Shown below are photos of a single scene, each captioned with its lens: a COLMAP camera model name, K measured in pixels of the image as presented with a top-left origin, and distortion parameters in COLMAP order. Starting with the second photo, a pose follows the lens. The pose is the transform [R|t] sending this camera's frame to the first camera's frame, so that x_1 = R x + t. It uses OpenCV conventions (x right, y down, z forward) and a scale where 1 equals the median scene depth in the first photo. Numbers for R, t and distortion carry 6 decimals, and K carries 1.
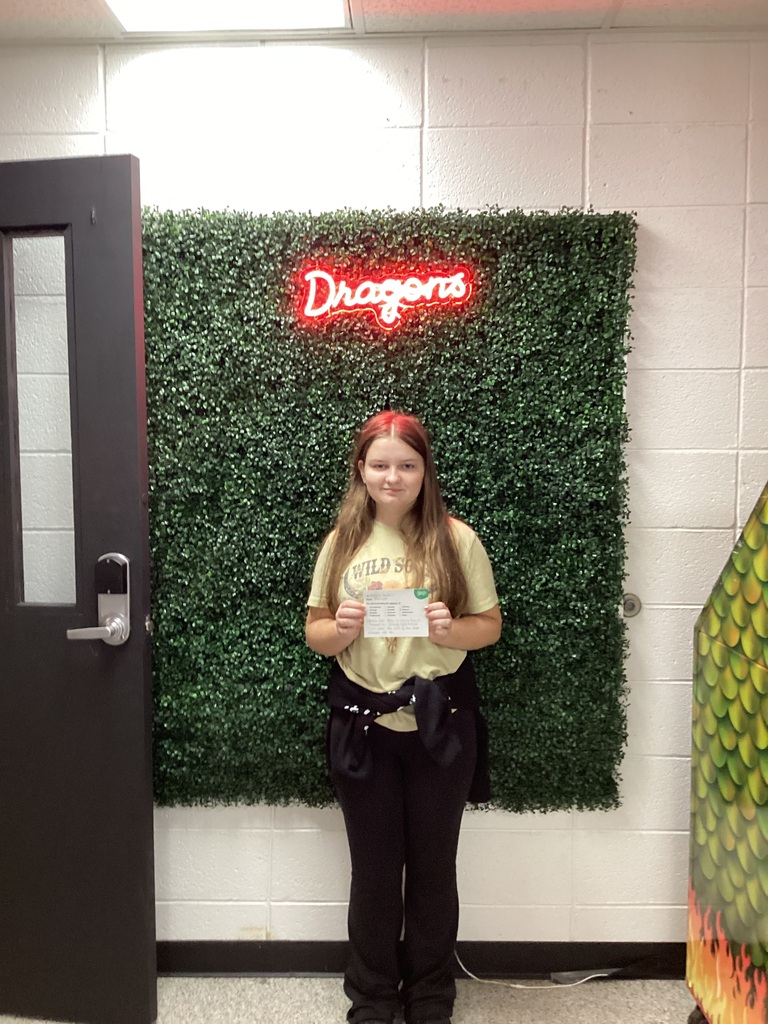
lens RADIAL K [[933.6, 0, 368.3], [0, 933.6, 506.2], [0, 0, 1]] dist [0.106887, -0.206272]
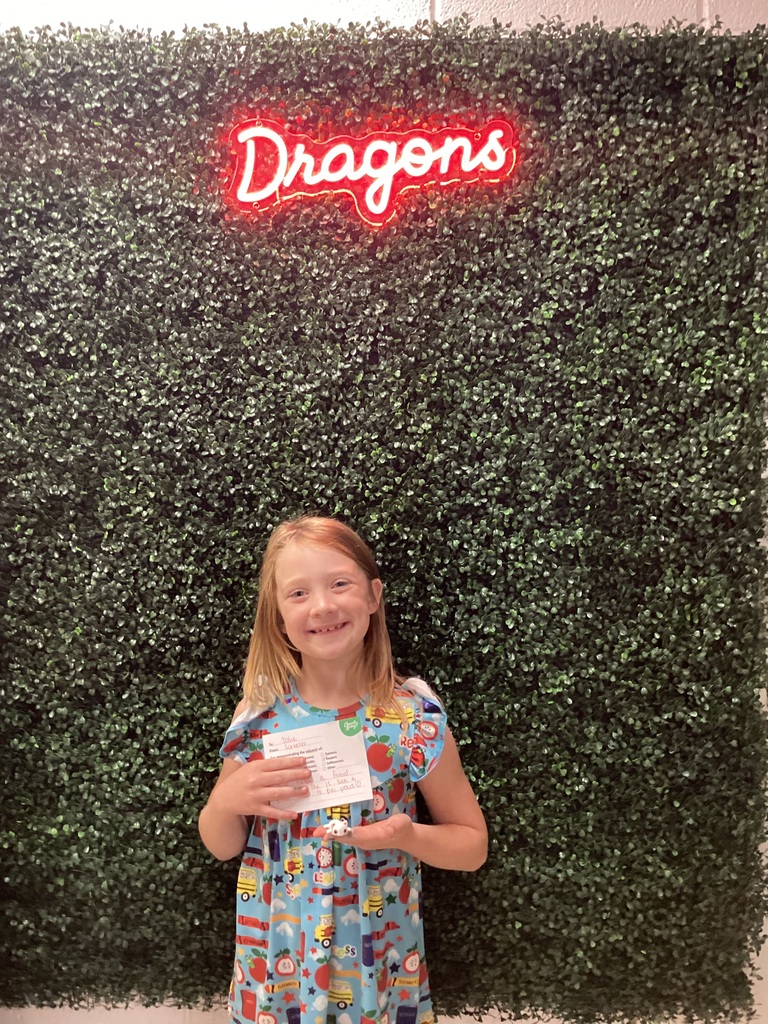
lens RADIAL K [[897.8, 0, 362.8], [0, 897.8, 506.0], [0, 0, 1]] dist [0.100291, -0.194705]
pose [[0.999880, 0.005982, -0.014323, 0.021779], [-0.006455, 0.999426, -0.033261, 0.010460], [0.014116, 0.033349, 0.999344, 0.421359]]
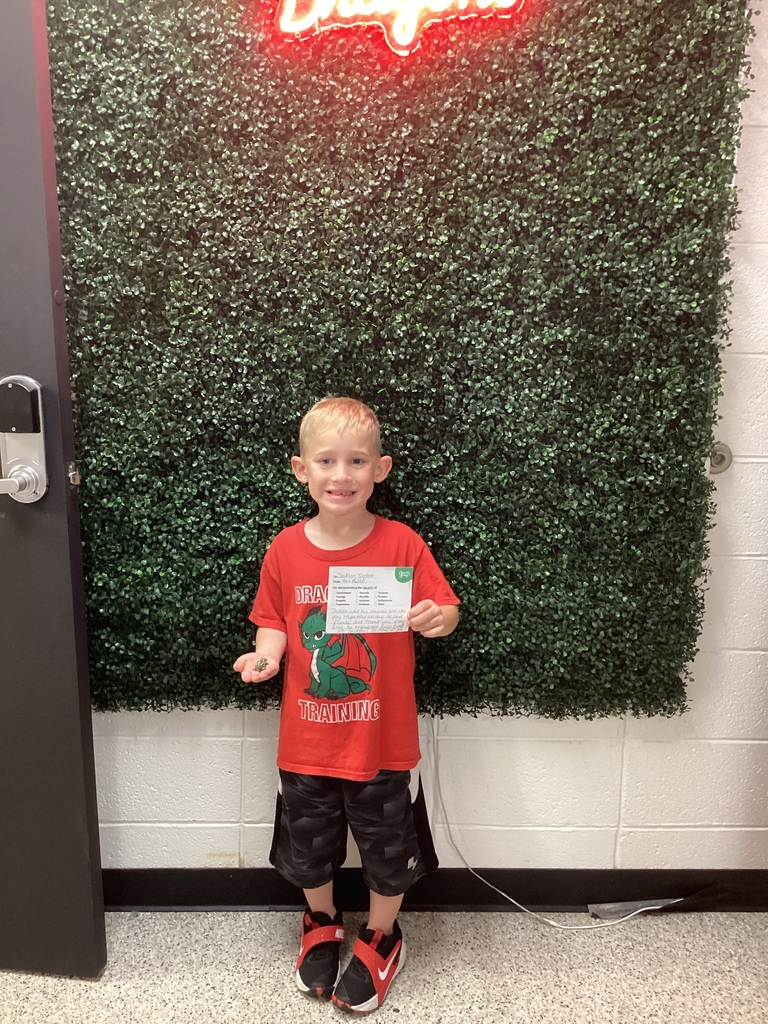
lens RADIAL K [[925.9, 0, 382.6], [0, 925.9, 504.6], [0, 0, 1]] dist [0.119445, -0.264177]
pose [[0.999637, 0.006746, 0.026068, -0.009353], [-0.010458, 0.989379, 0.144982, 0.037473], [-0.024813, -0.145202, 0.989091, 0.268995]]
